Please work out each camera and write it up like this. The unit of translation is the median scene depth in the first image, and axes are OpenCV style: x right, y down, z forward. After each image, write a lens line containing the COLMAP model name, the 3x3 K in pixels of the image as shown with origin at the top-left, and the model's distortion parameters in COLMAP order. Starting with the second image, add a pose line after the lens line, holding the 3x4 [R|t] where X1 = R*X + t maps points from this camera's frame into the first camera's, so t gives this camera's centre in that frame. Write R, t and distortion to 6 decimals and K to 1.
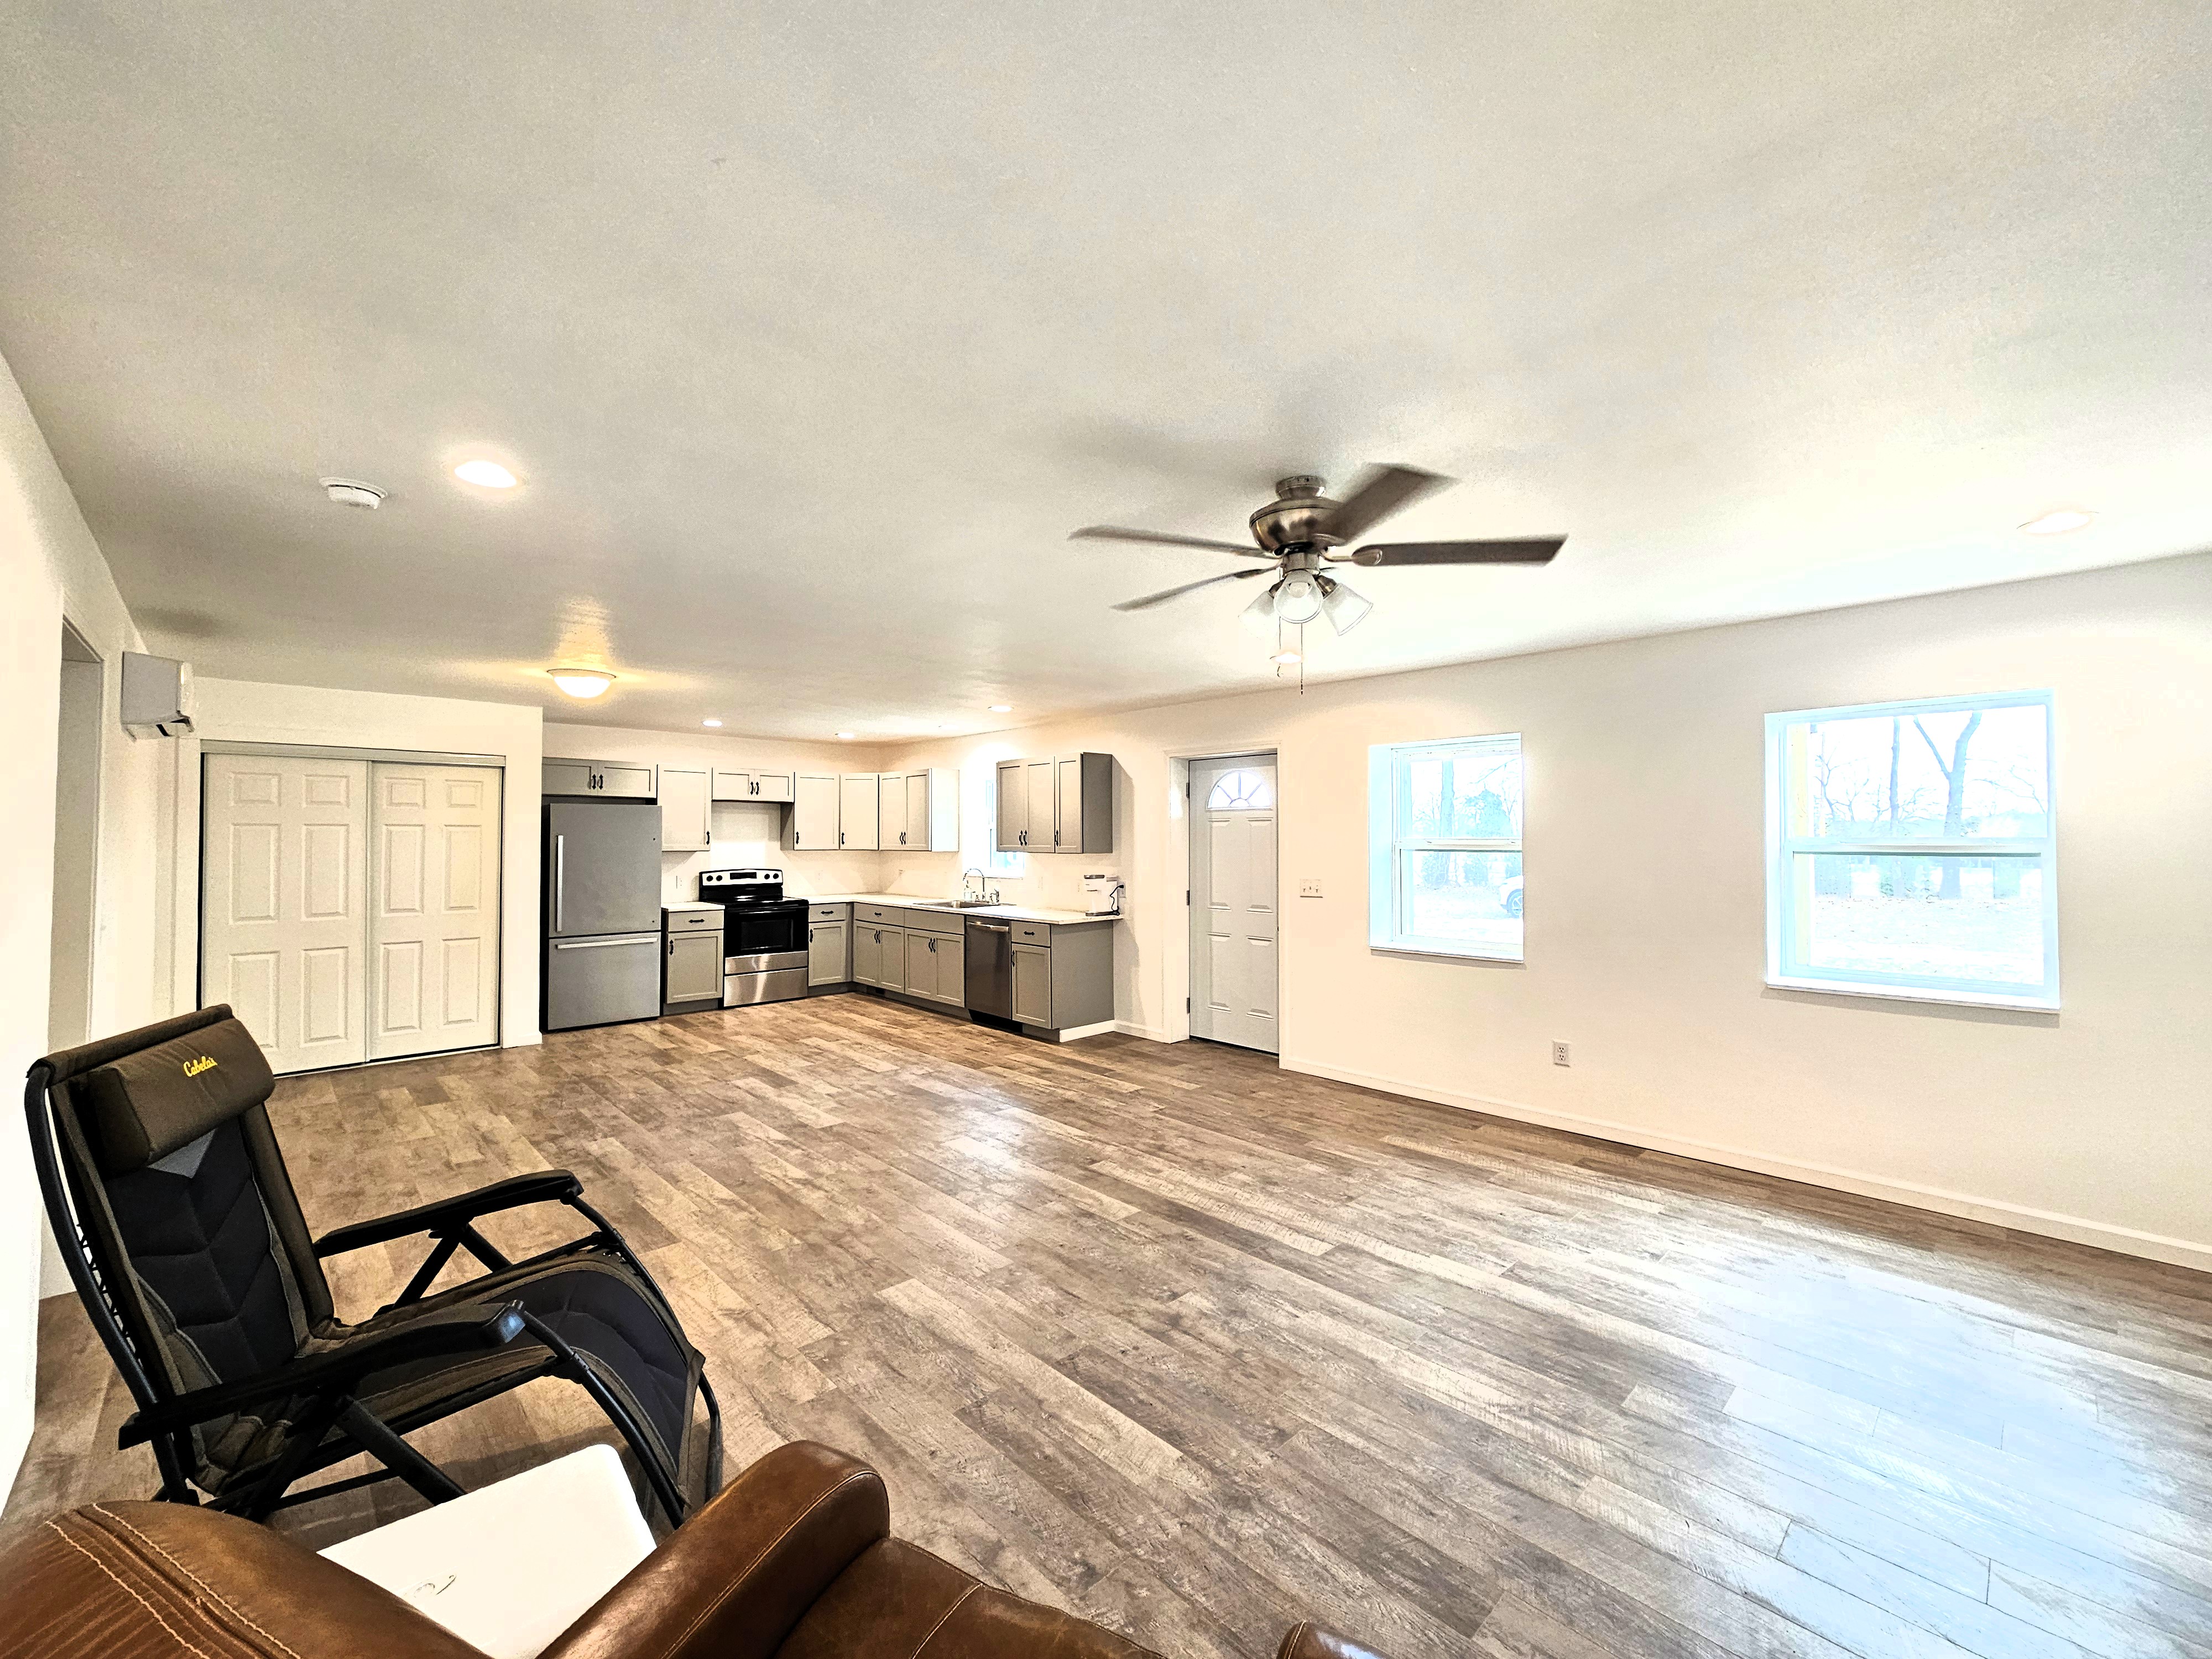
lens RADIAL K [[908.5, 0, 1110.9], [0, 908.5, 824.0], [0, 0, 1]] dist [-0.001049, 0.001071]
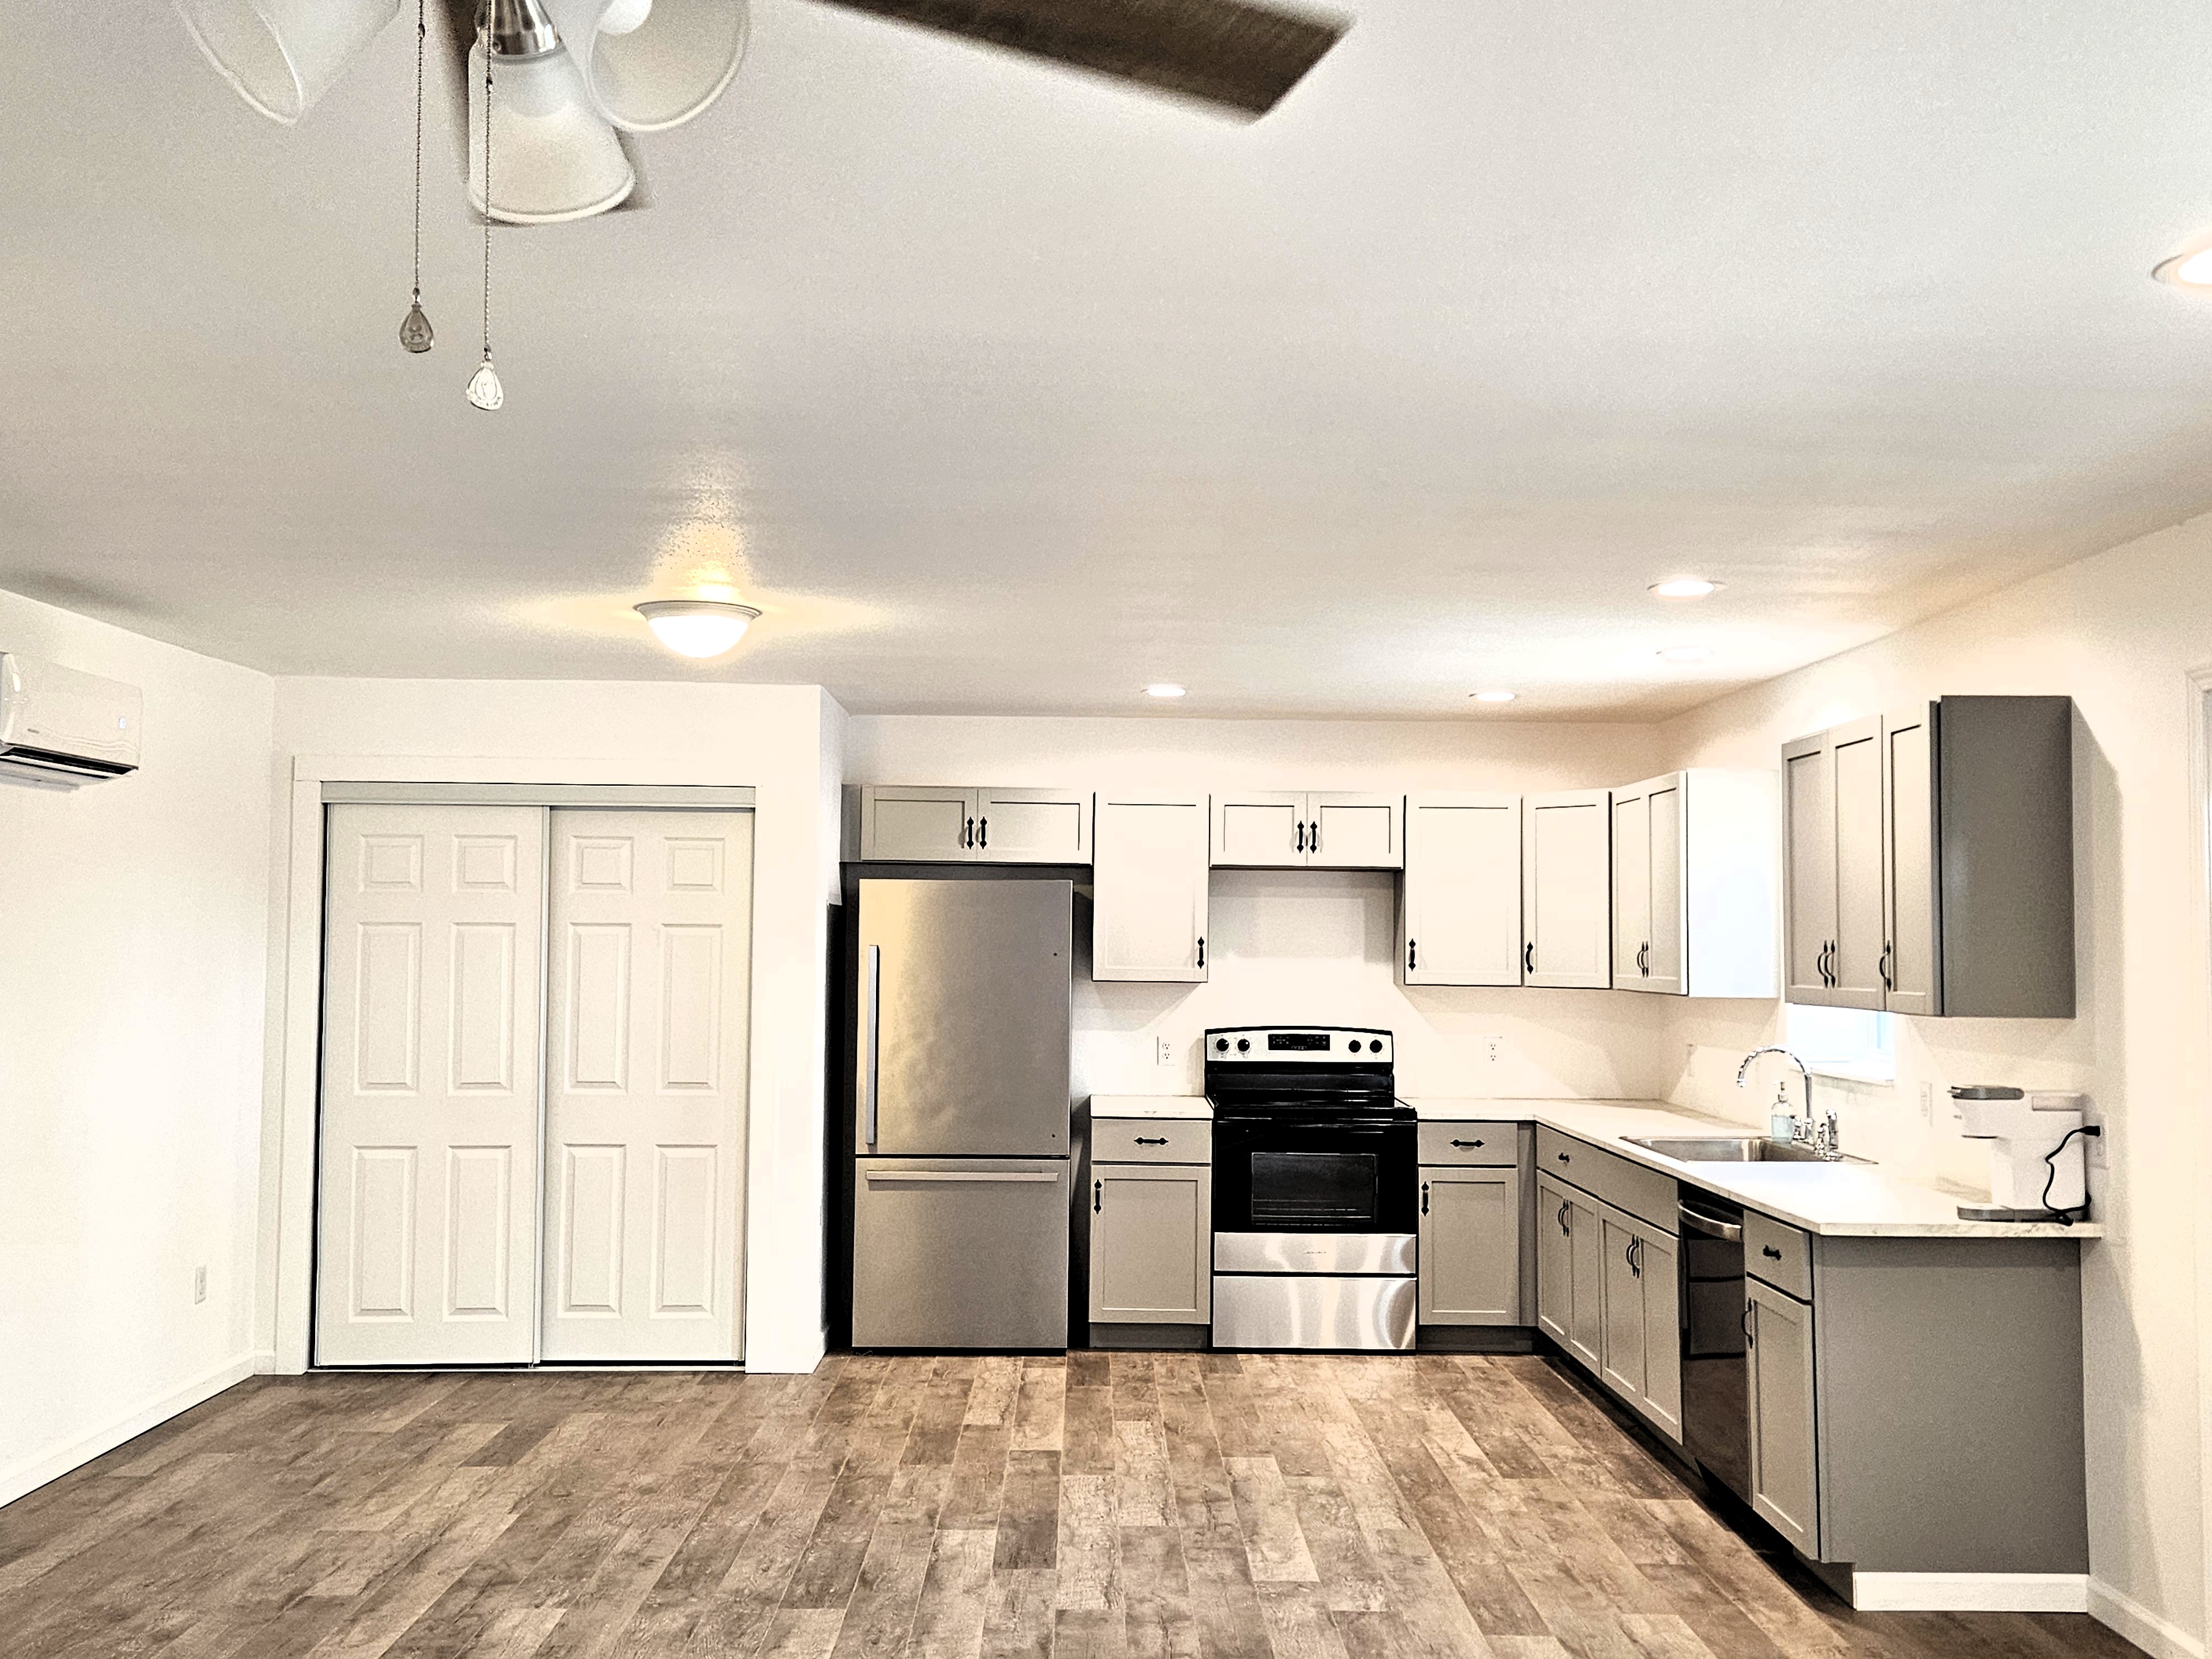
lens RADIAL K [[2131.3, 0, 1096.4], [0, 2131.3, 843.8], [0, 0, 1]] dist [0.066685, 0.000000]
pose [[0.730056, -0.024617, -0.682944, 0.300794], [0.000522, 0.999371, -0.035465, -0.001095], [0.683387, 0.025535, 0.729610, 0.284466]]
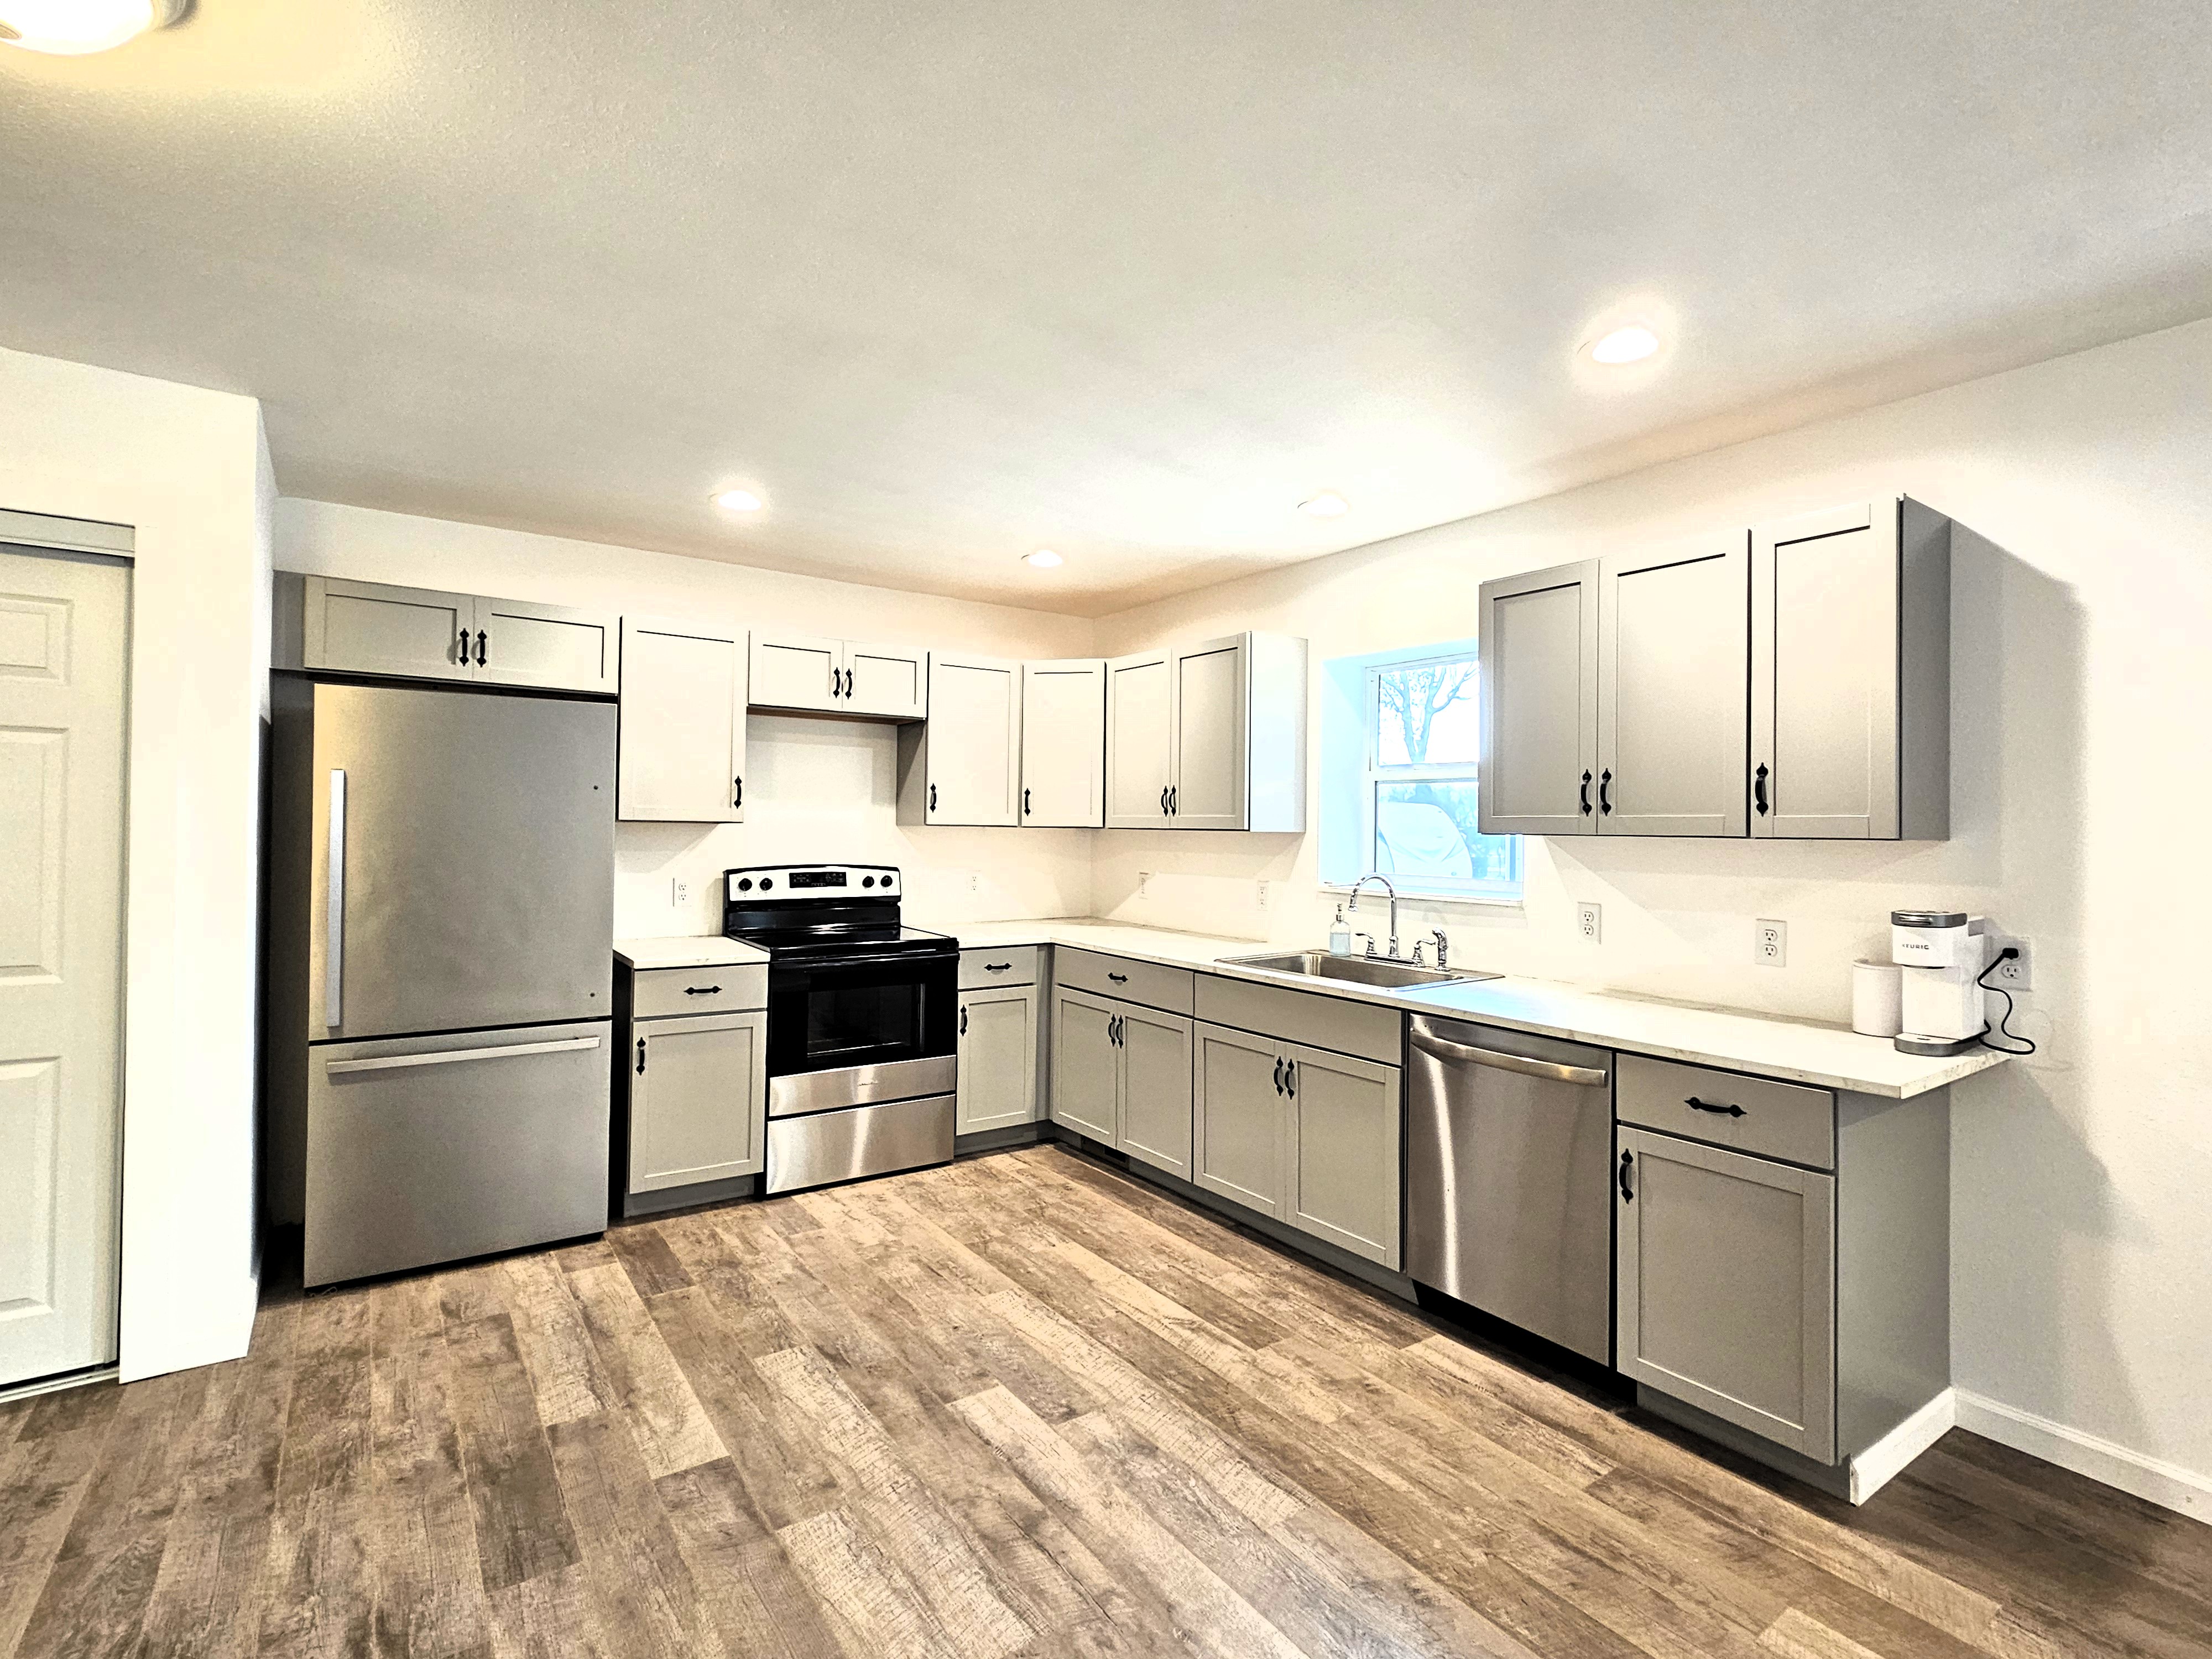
lens RADIAL K [[1058.9, 0, 1107.5], [0, 1058.9, 822.6], [0, 0, 1]] dist [-0.000500, 0.001577]
pose [[0.989602, 0.013256, -0.143219, -0.263951], [-0.011895, 0.999876, 0.010357, 0.029988], [0.143339, -0.008546, 0.989637, 0.705191]]
